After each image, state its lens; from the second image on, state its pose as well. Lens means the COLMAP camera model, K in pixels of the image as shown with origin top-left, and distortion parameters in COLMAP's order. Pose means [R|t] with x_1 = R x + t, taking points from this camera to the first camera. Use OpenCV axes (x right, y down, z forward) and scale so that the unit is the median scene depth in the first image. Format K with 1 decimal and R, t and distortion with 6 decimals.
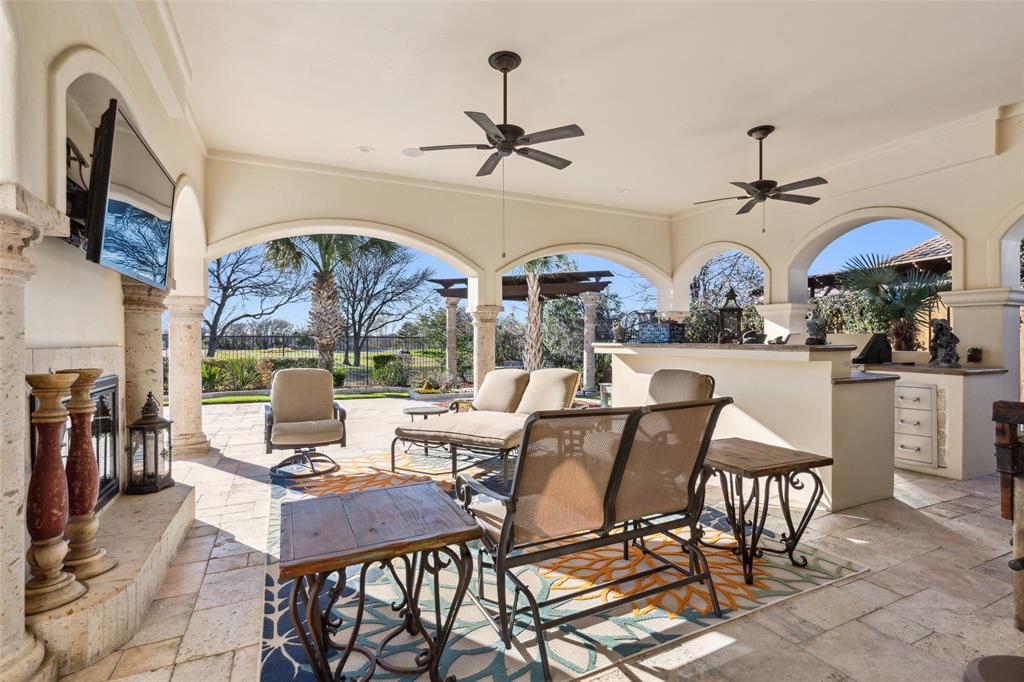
lens RADIAL K [[489.5, 0, 515.6], [0, 489.5, 338.9], [0, 0, 1]] dist [0.001359, 0.000232]
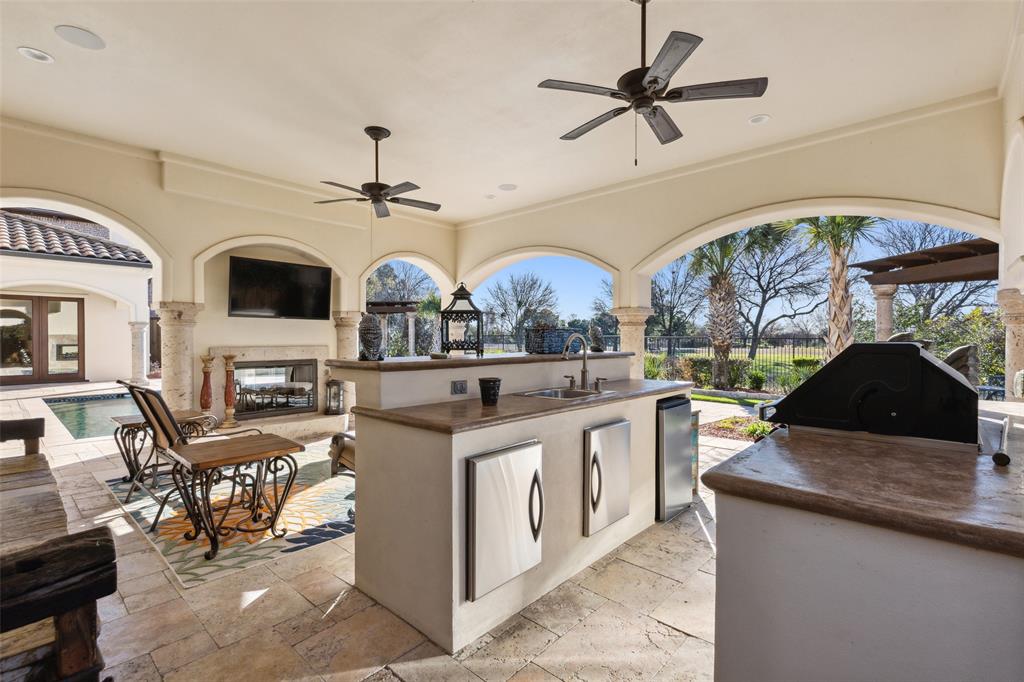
lens RADIAL K [[466.7, 0, 513.5], [0, 466.7, 342.1], [0, 0, 1]] dist [0.010642, -0.001521]
pose [[0.371175, 0.010044, -0.928509, 0.356661], [-0.000231, 0.999942, 0.010724, -0.006582], [0.928563, -0.003766, 0.371156, 0.245697]]
